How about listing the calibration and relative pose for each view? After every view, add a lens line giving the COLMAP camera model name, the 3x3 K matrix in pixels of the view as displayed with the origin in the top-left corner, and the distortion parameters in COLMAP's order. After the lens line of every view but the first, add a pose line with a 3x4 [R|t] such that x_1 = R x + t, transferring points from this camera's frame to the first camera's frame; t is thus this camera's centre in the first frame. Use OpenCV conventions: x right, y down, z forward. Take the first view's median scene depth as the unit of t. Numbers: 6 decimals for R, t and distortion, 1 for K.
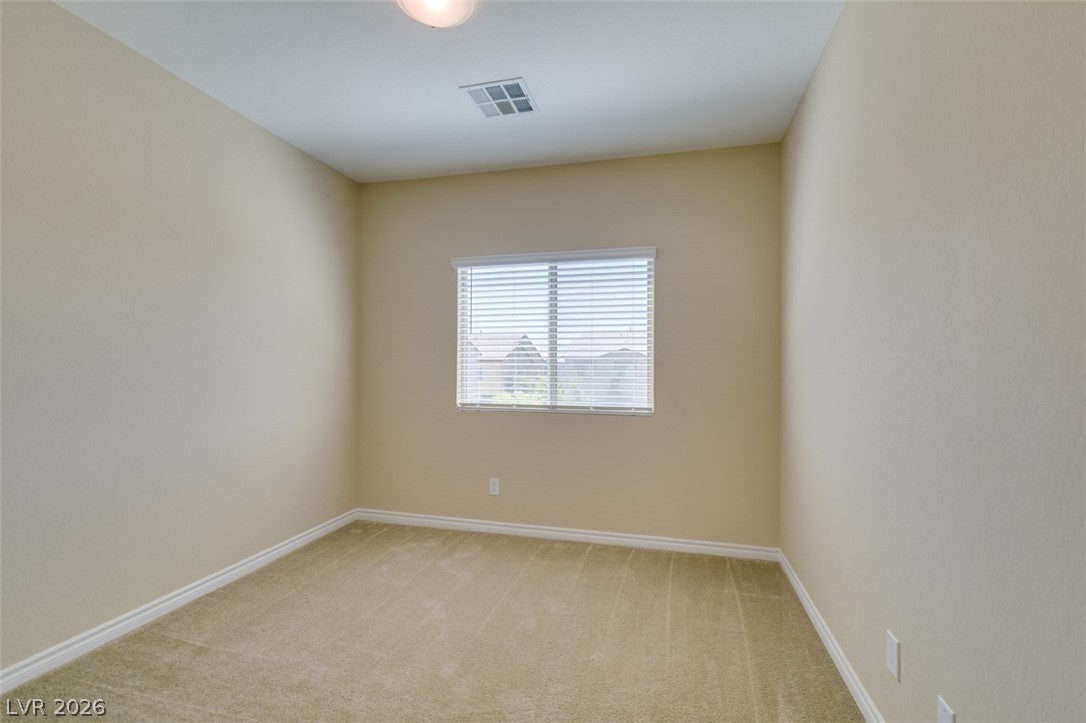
lens RADIAL K [[488.0, 0, 538.6], [0, 488.0, 365.3], [0, 0, 1]] dist [0.002356, 0.000339]
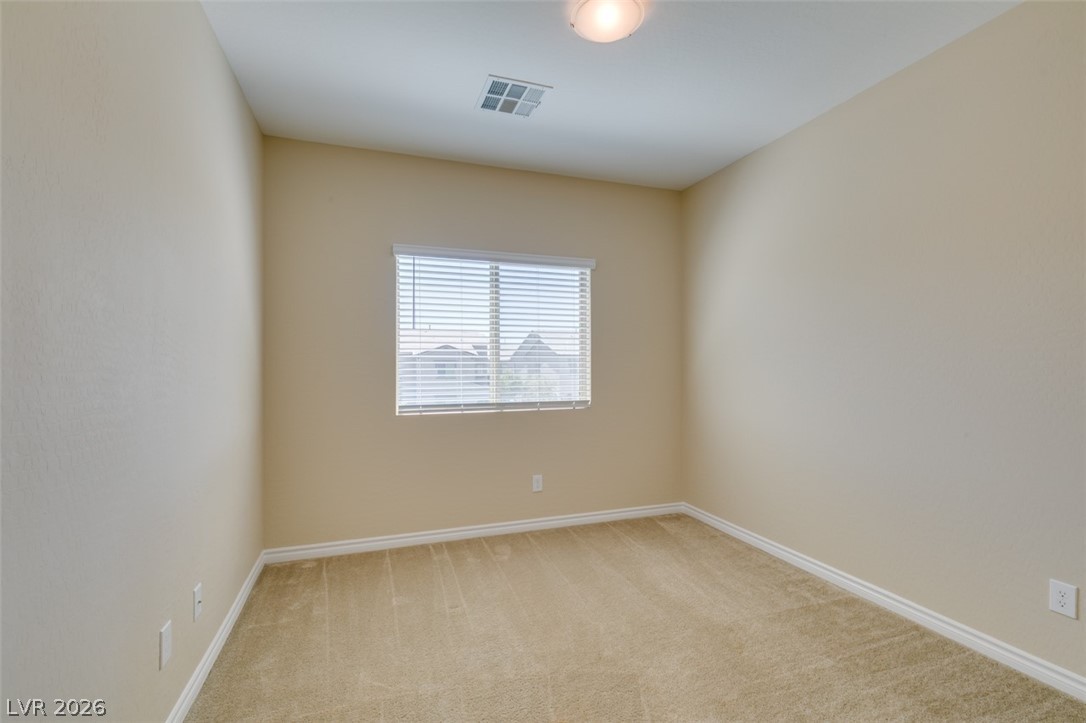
lens RADIAL K [[488.7, 0, 545.5], [0, 488.7, 364.1], [0, 0, 1]] dist [-0.002057, -0.000893]
pose [[0.816535, -0.005208, 0.577272, -0.479029], [0.004838, 0.999986, 0.002179, -0.001238], [-0.577275, 0.001014, 0.816549, 0.115351]]
